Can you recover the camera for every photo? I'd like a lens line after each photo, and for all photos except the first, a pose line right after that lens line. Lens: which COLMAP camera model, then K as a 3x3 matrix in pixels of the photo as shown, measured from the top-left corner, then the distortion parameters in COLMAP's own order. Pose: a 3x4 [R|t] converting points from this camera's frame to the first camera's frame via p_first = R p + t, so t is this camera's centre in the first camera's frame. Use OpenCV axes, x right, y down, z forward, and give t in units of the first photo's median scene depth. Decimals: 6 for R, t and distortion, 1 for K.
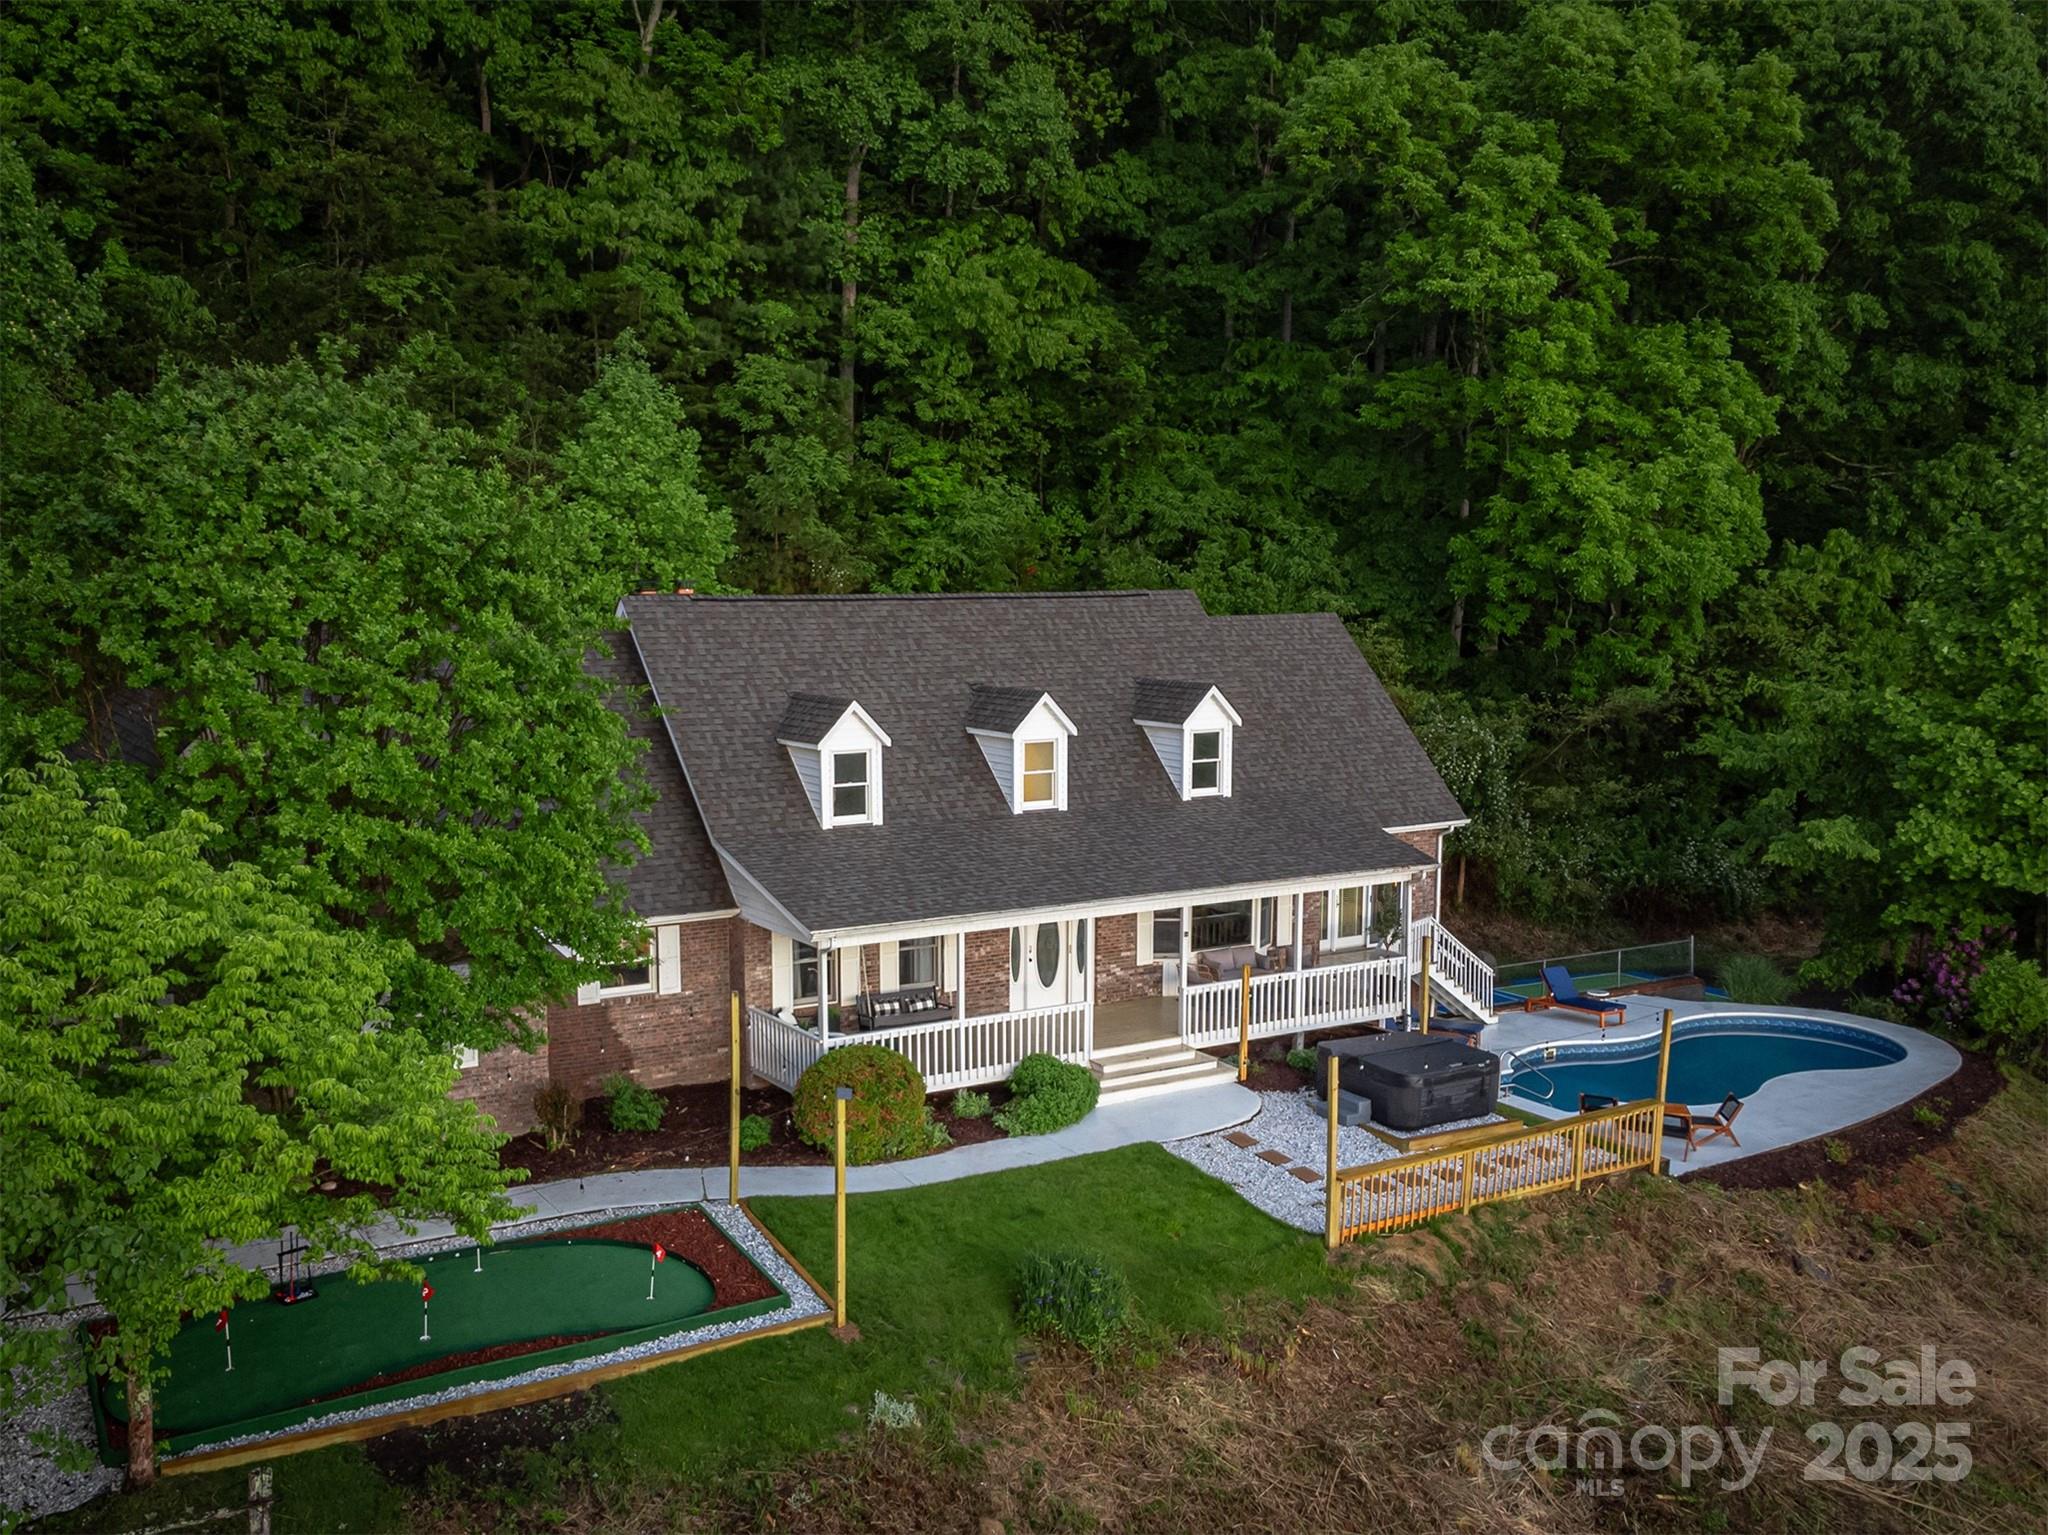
lens RADIAL K [[1943.1, 0, 1102.7], [0, 1943.1, 839.7], [0, 0, 1]] dist [0.043509, 0.001487]
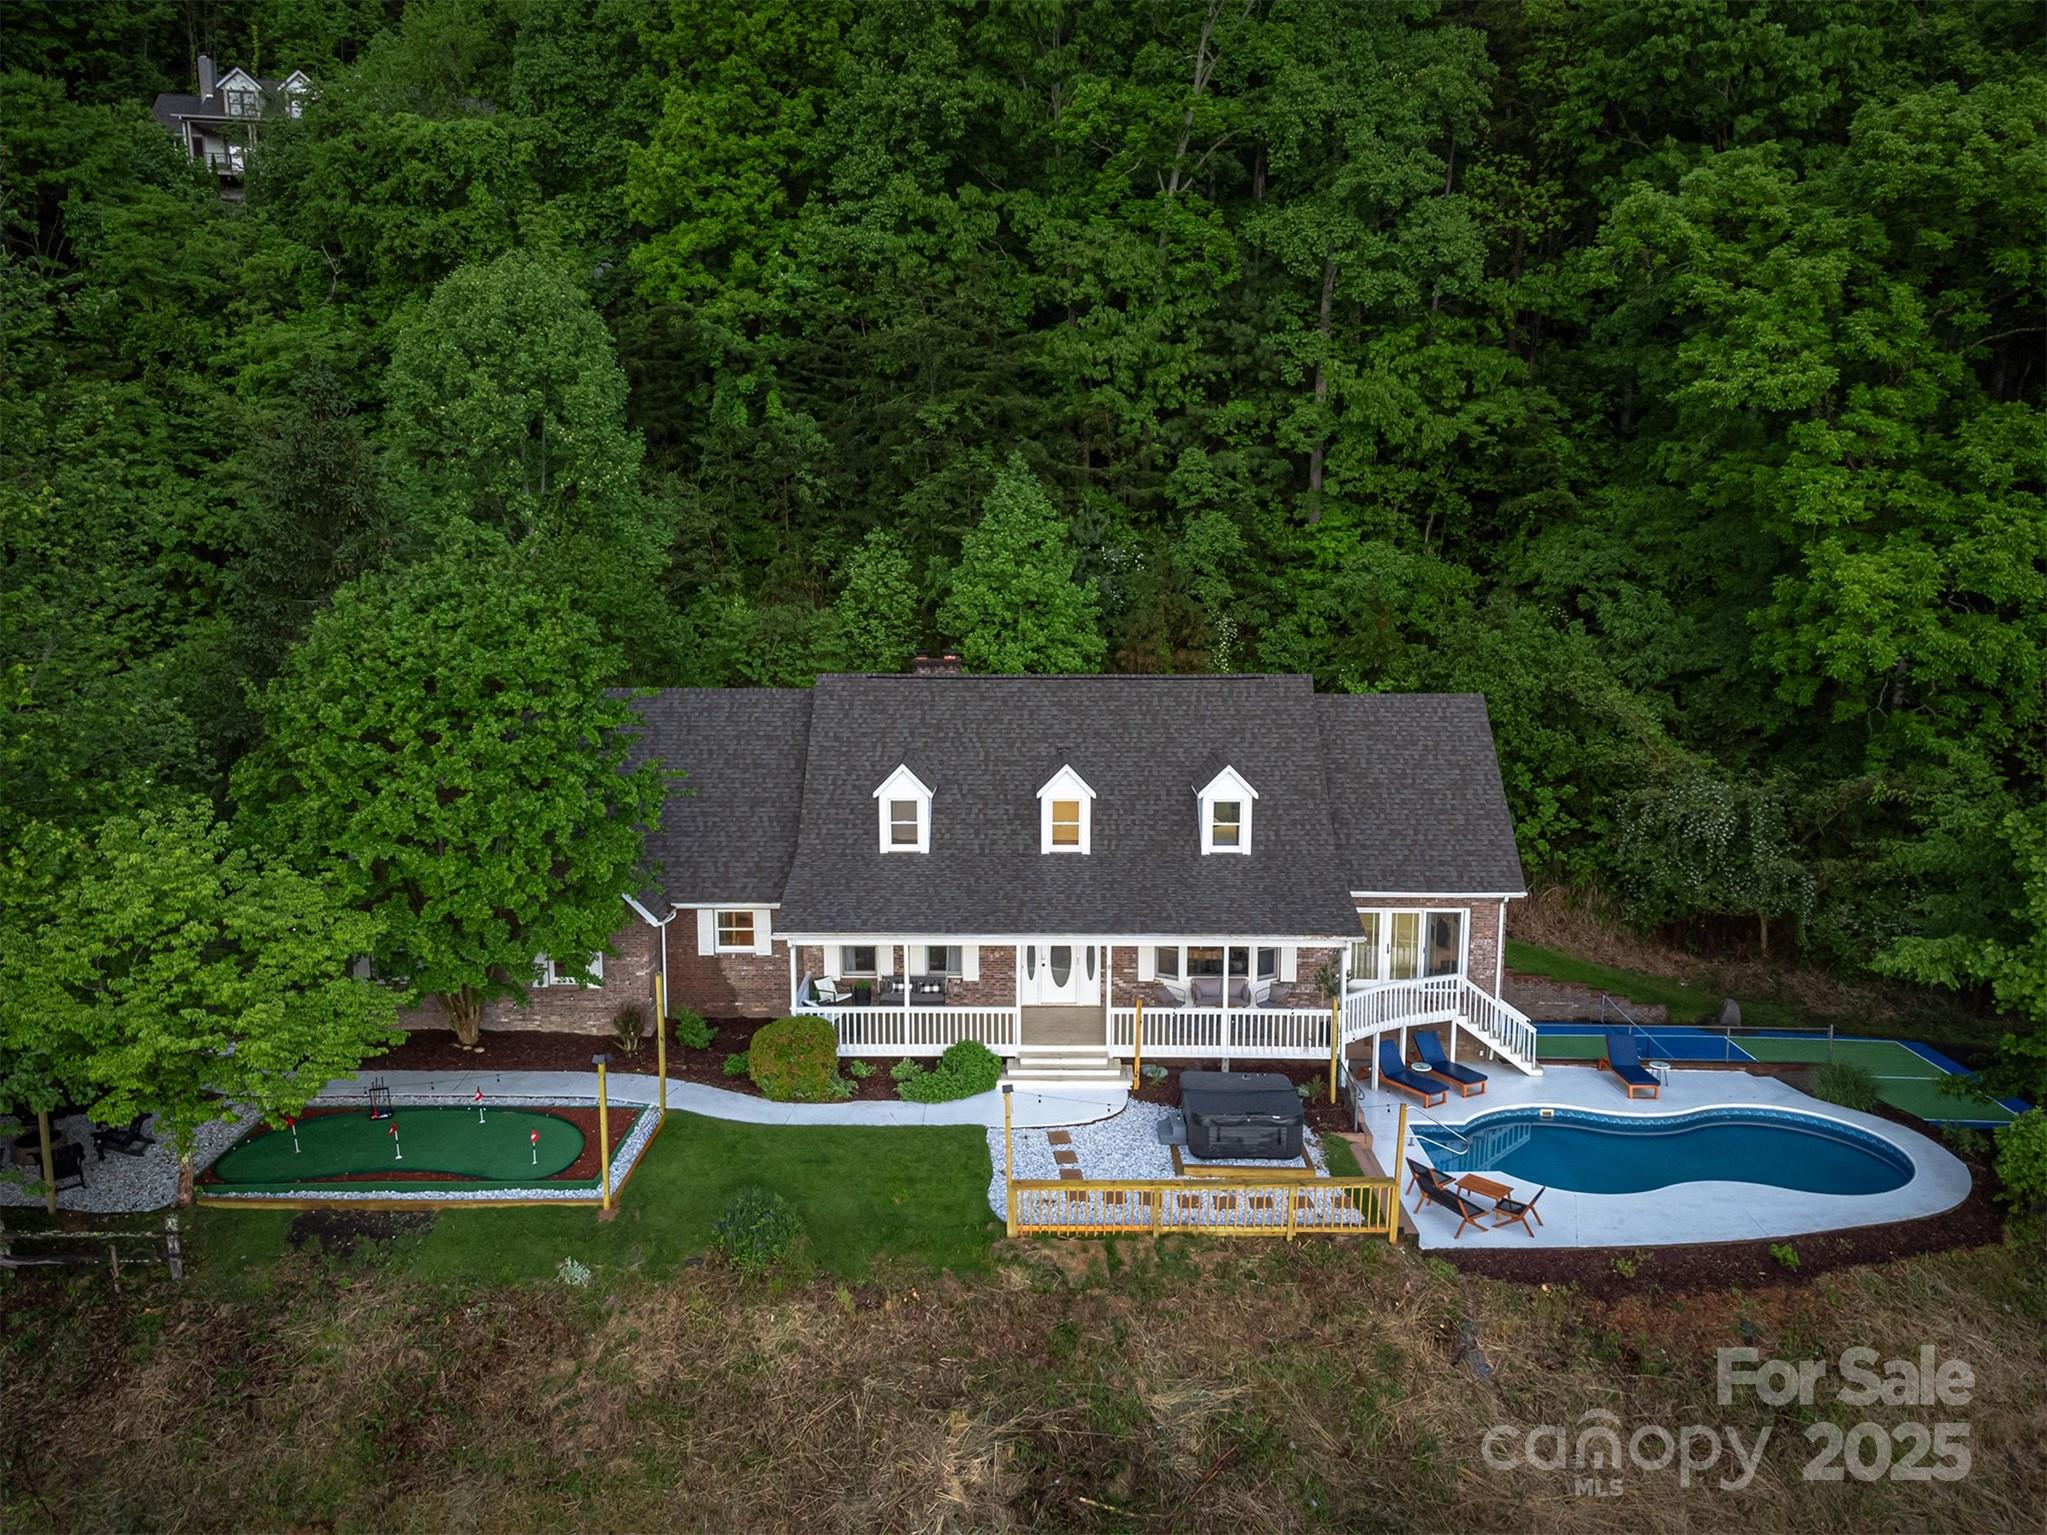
lens RADIAL K [[1611.5, 0, 1082.8], [0, 1611.5, 764.4], [0, 0, 1]] dist [0.026587, -0.001793]
pose [[0.843597, 0.090745, -0.529253, 0.573891], [-0.083753, 0.995790, 0.037240, -0.121440], [0.530405, 0.012911, 0.847646, 0.091722]]
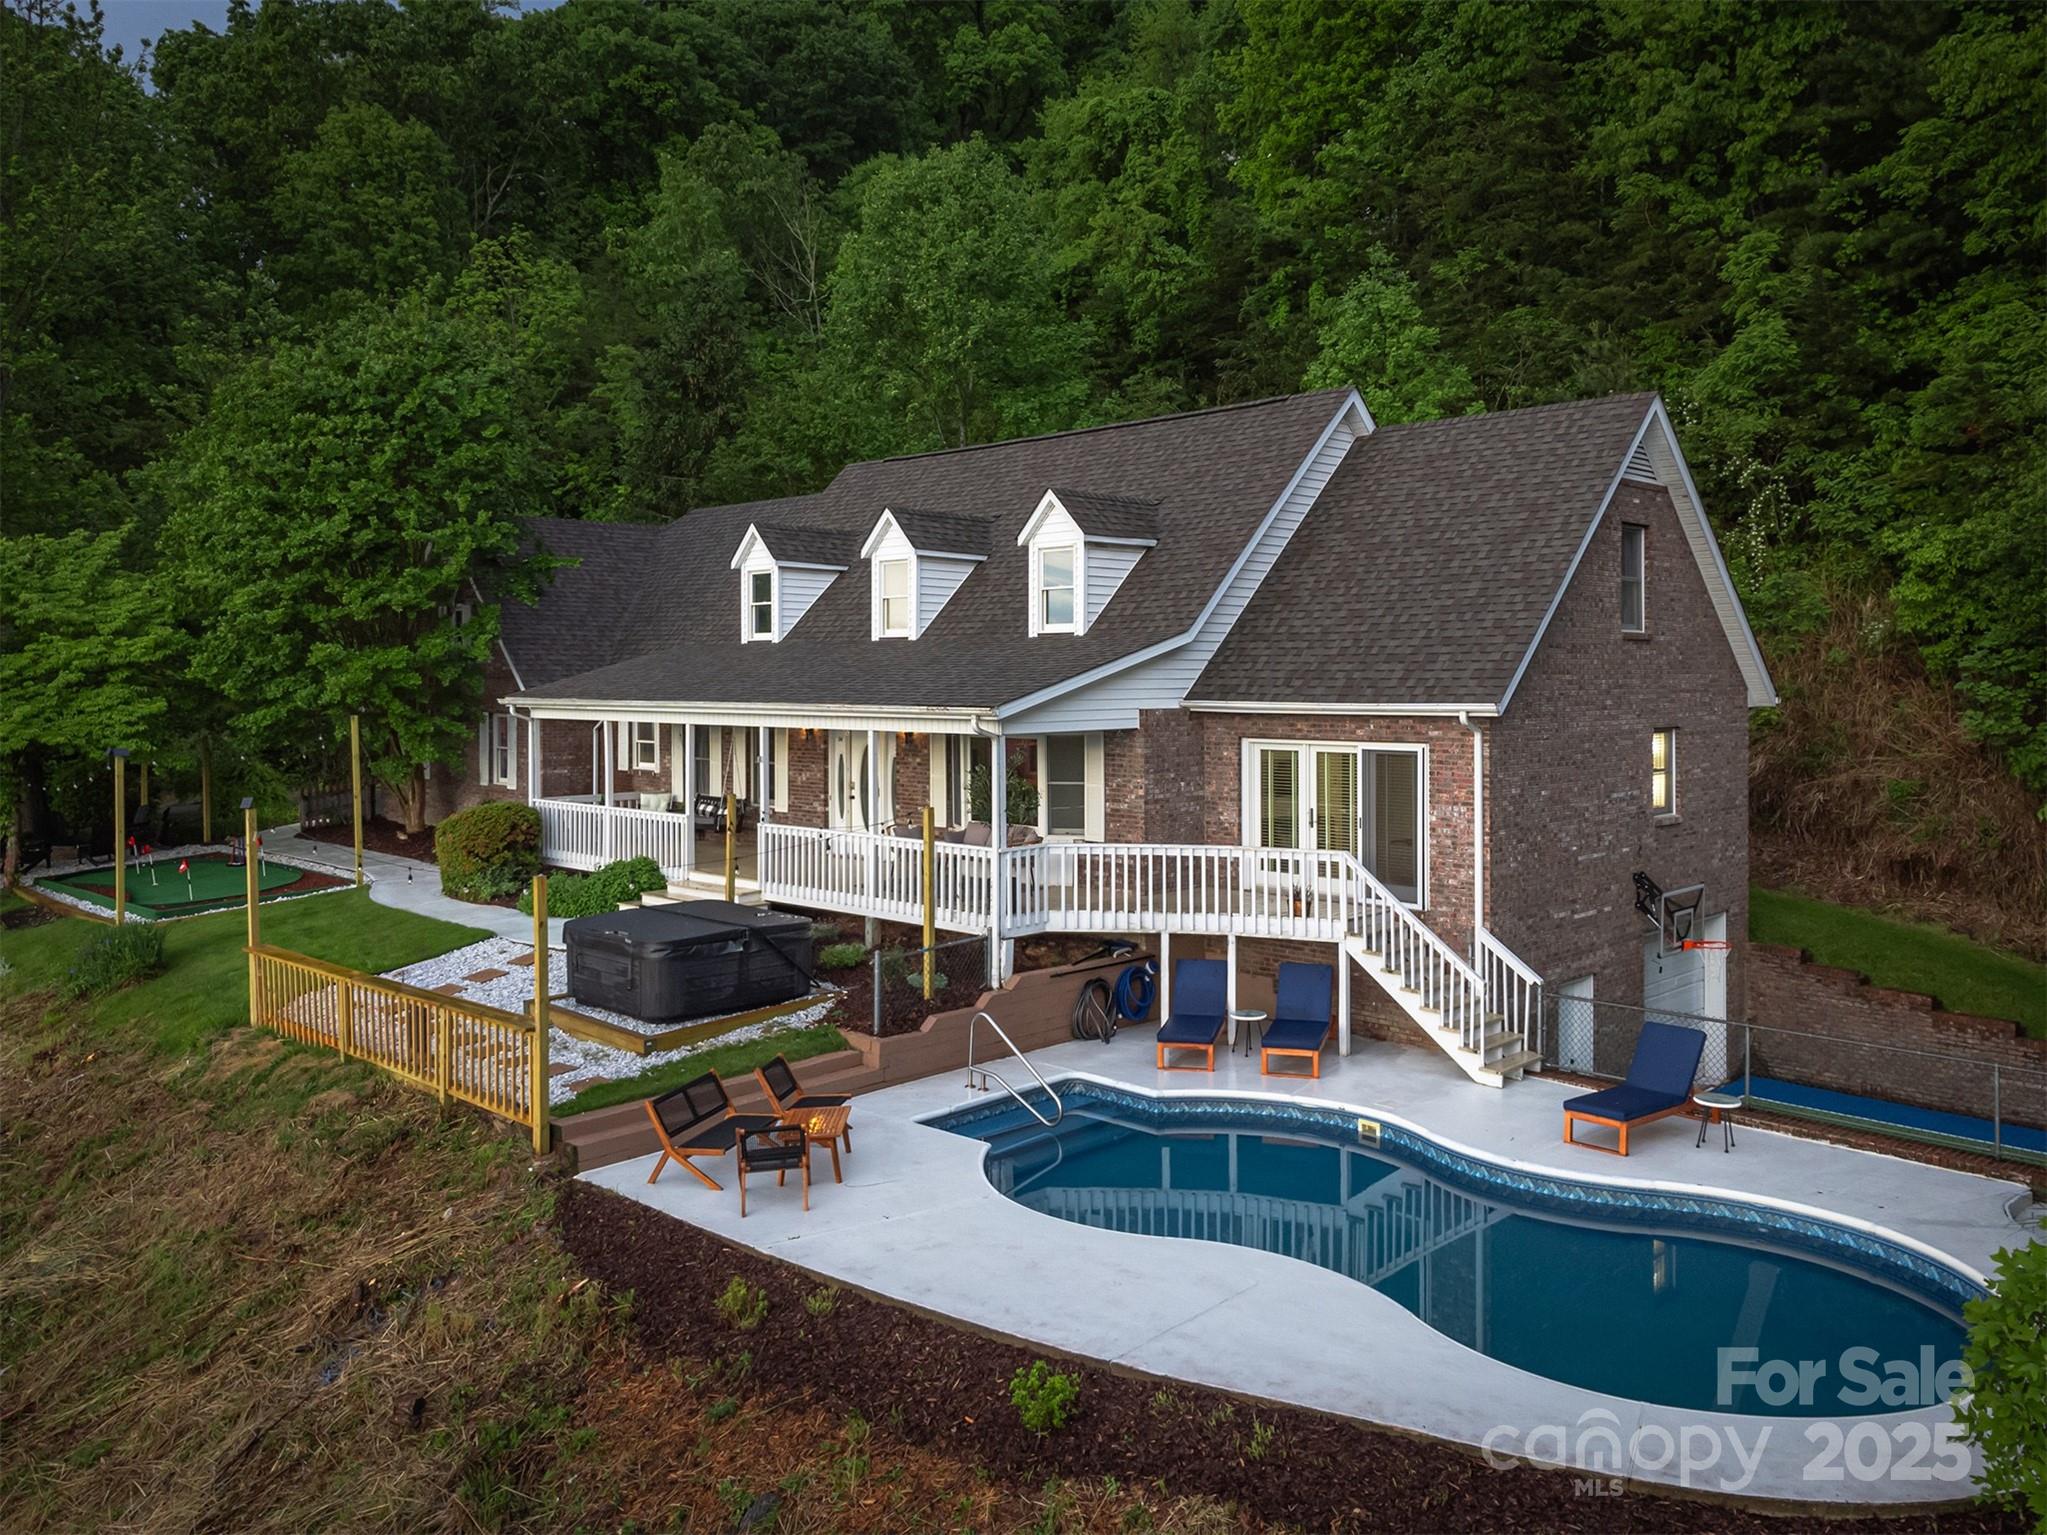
lens RADIAL K [[1611.5, 0, 1082.8], [0, 1611.5, 764.4], [0, 0, 1]] dist [0.026587, -0.001793]
pose [[0.204466, 0.045811, -0.977801, 0.762048], [-0.138846, 0.990162, 0.017356, 0.018703], [0.968976, 0.132215, 0.208815, 0.988065]]
